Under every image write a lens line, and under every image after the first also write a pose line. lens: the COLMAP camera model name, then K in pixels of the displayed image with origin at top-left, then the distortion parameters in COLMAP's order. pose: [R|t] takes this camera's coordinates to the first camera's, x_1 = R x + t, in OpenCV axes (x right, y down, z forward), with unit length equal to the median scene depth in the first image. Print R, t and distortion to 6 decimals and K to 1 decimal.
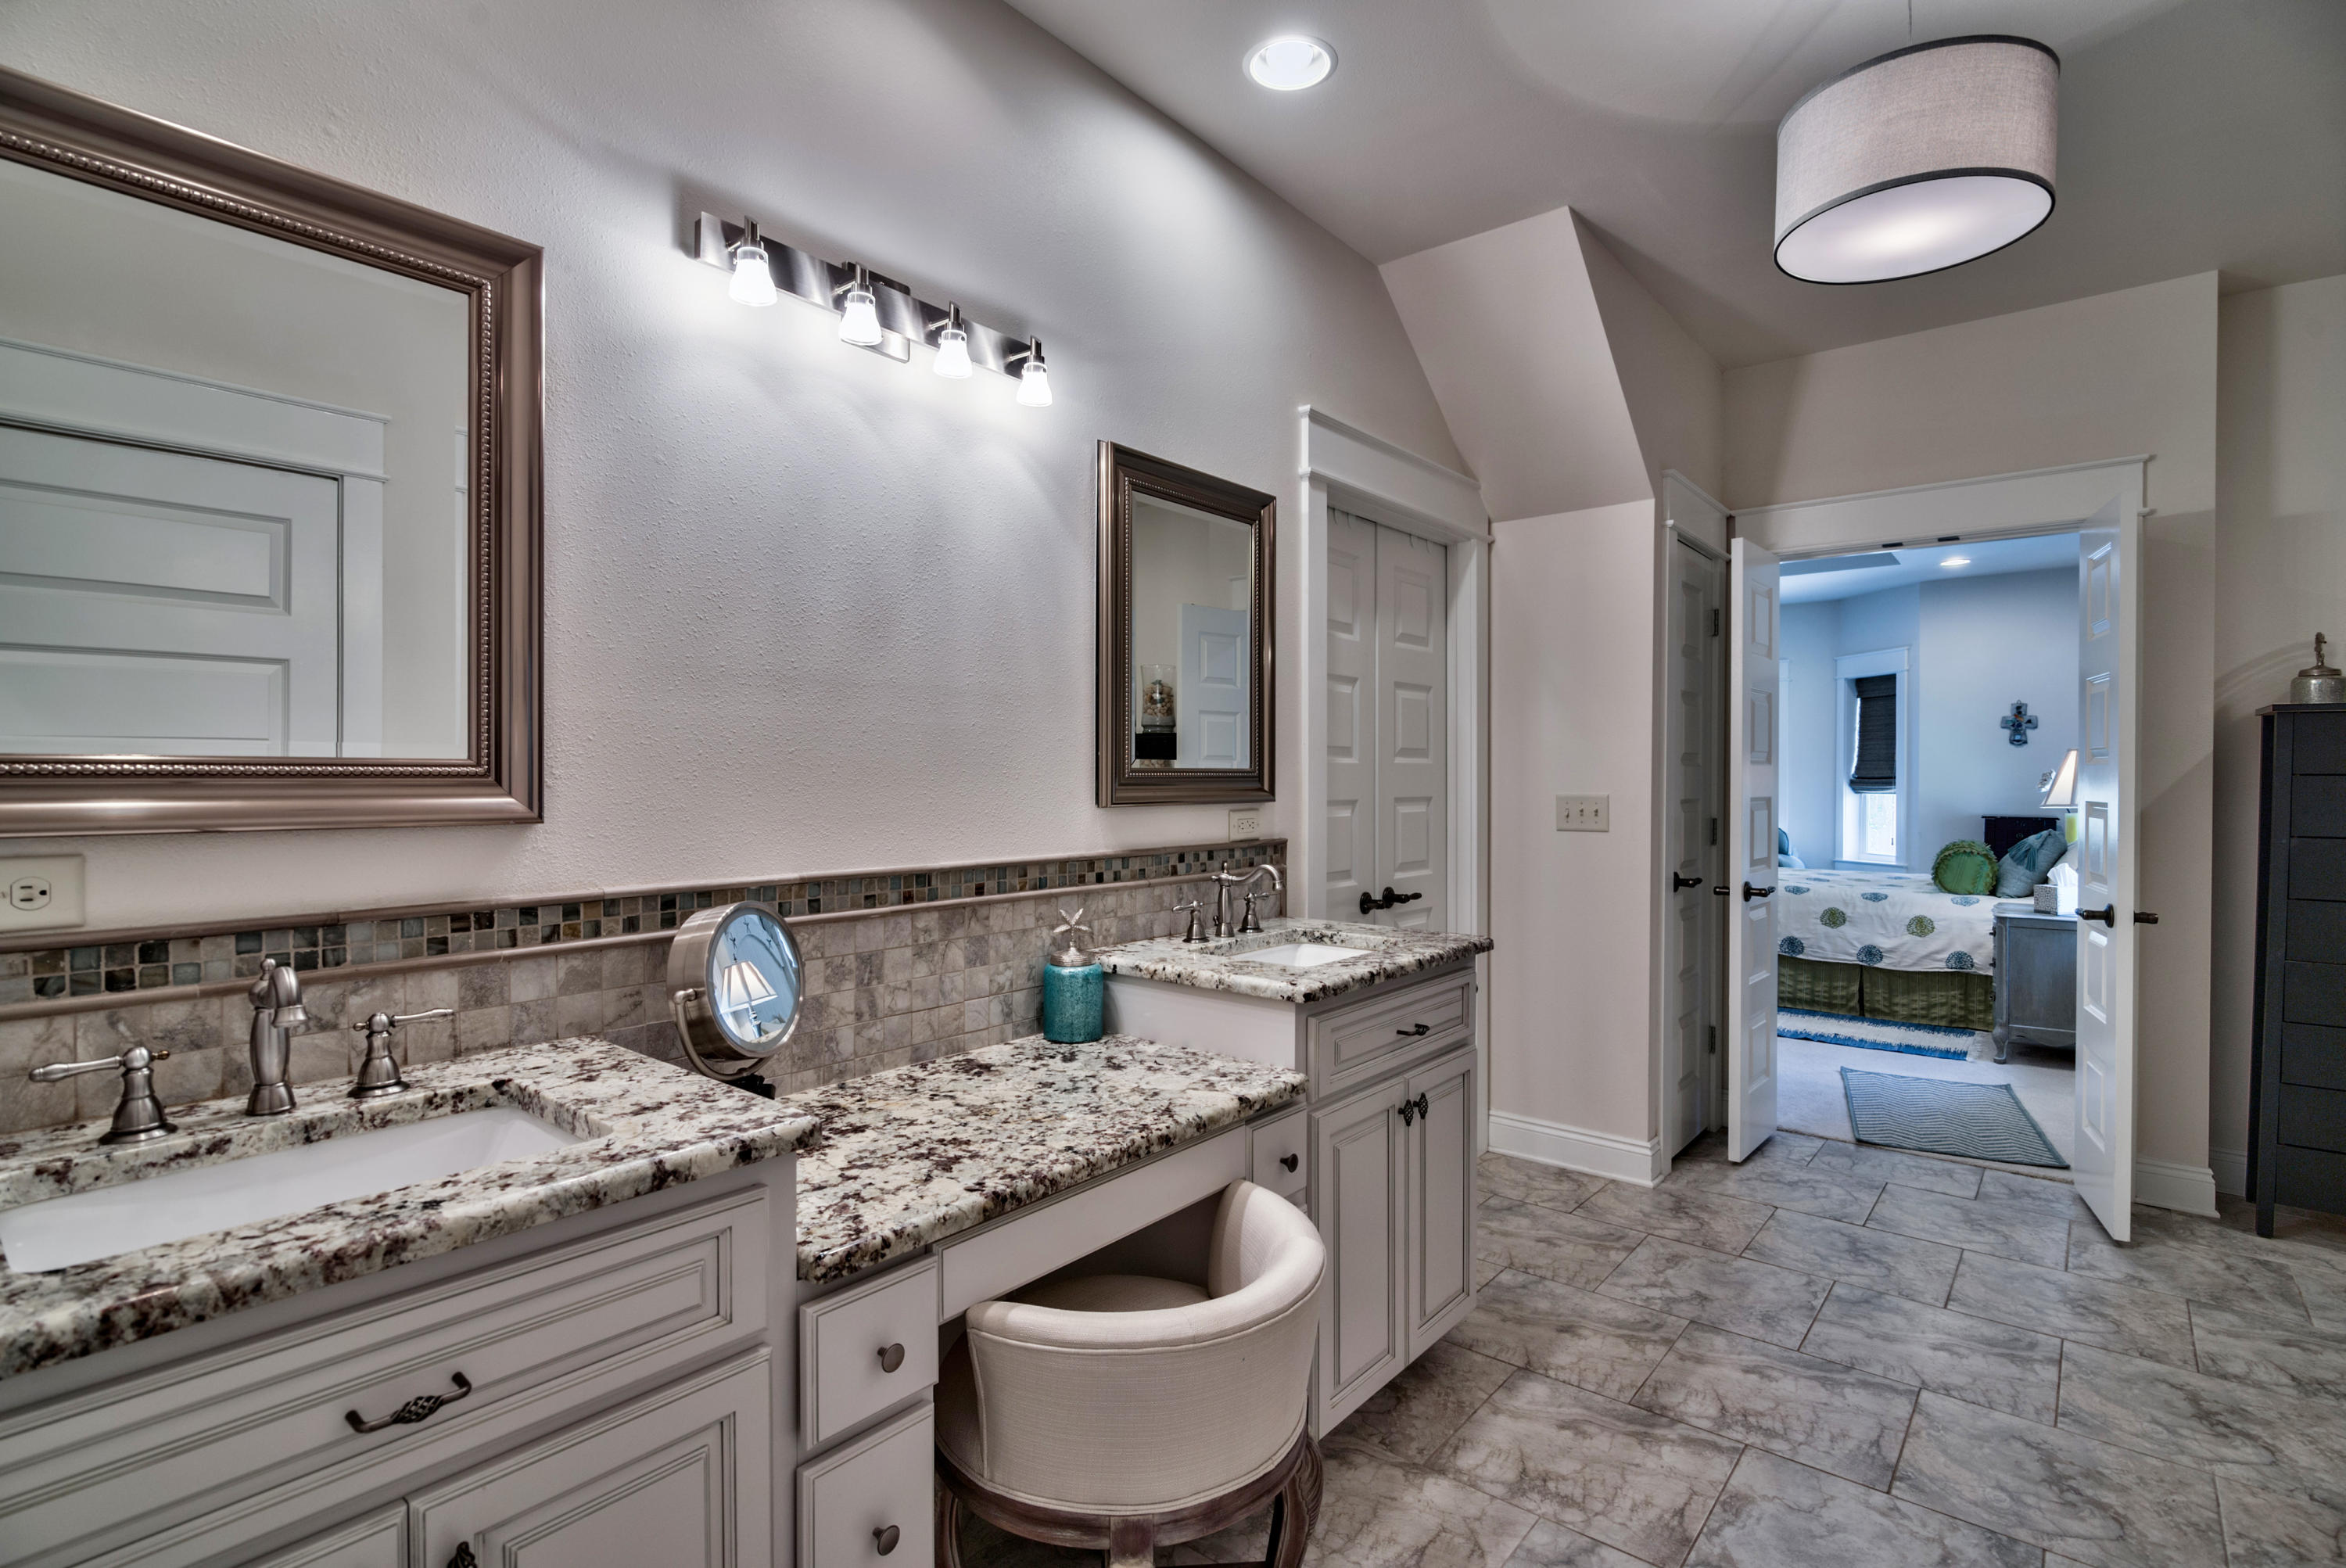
lens RADIAL K [[1153.9, 0, 1170.9], [0, 1153.9, 779.5], [0, 0, 1]] dist [-0.003969, -0.000580]
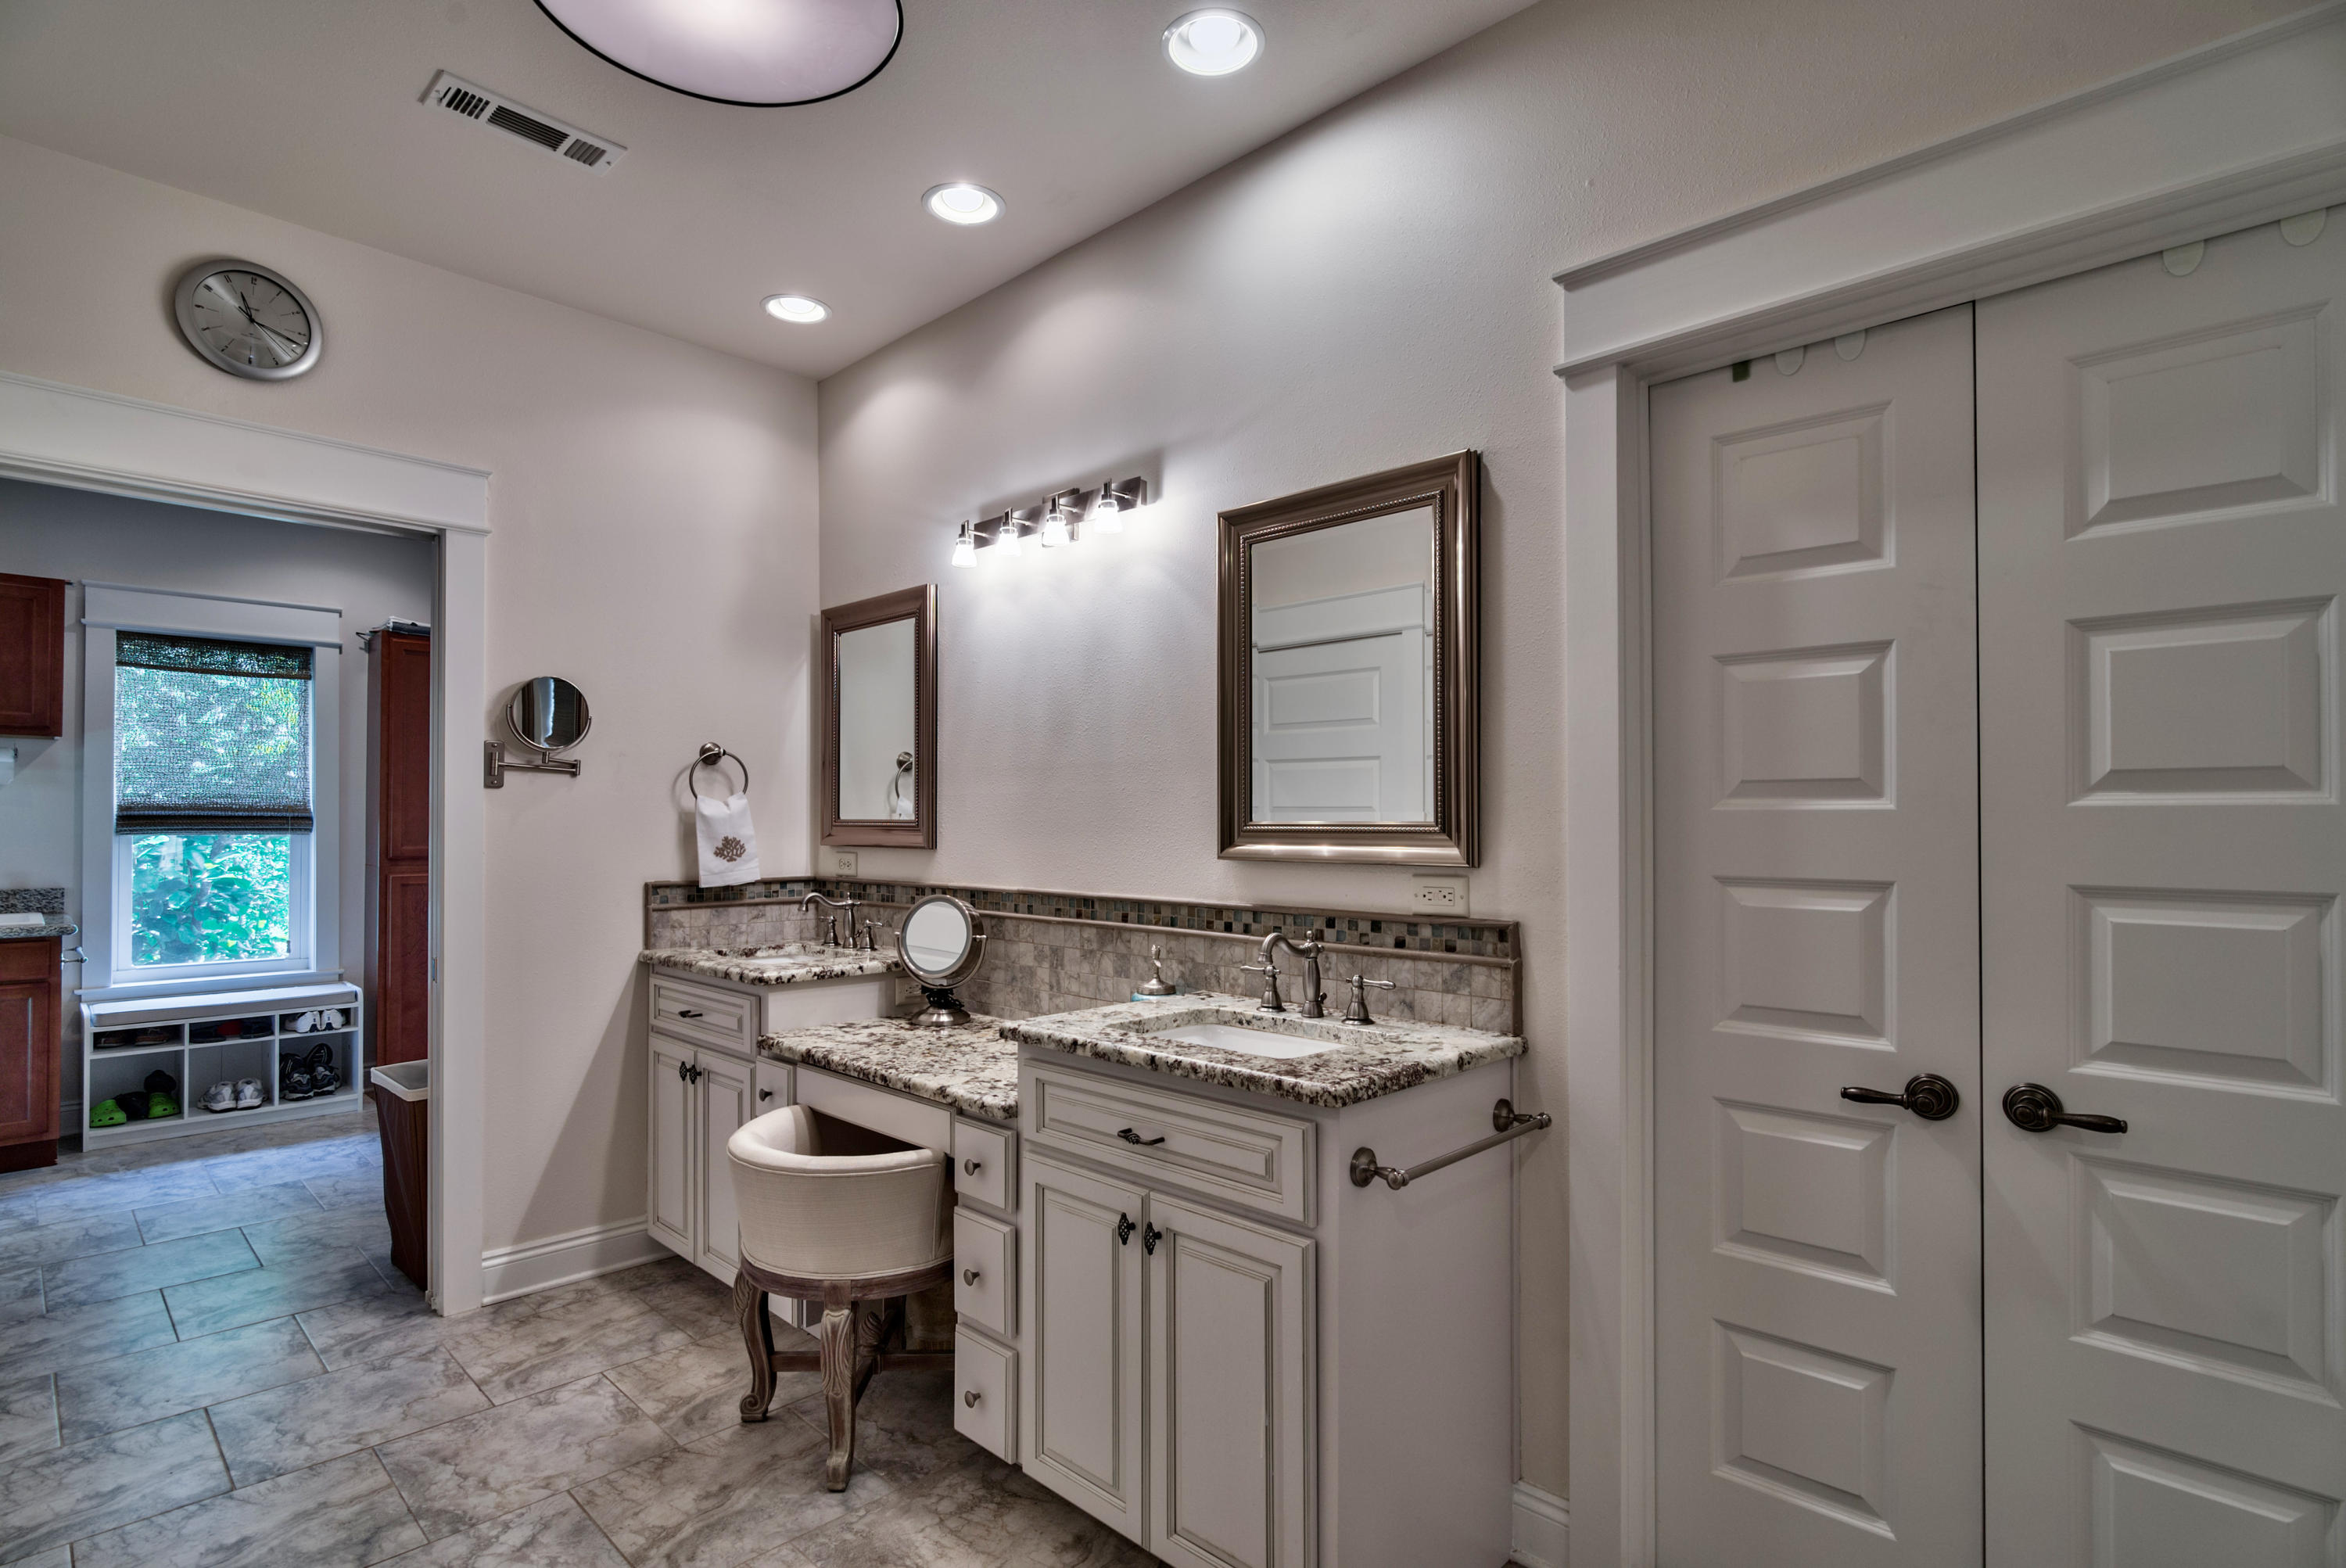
lens RADIAL K [[1153.9, 0, 1195.5], [0, 1153.9, 826.8], [0, 0, 1]] dist [-0.003969, -0.000580]
pose [[-0.078795, -0.005028, -0.996878, 1.063444], [-0.013836, 0.999896, -0.003949, -0.000991], [0.996795, 0.013481, -0.078856, 1.139988]]
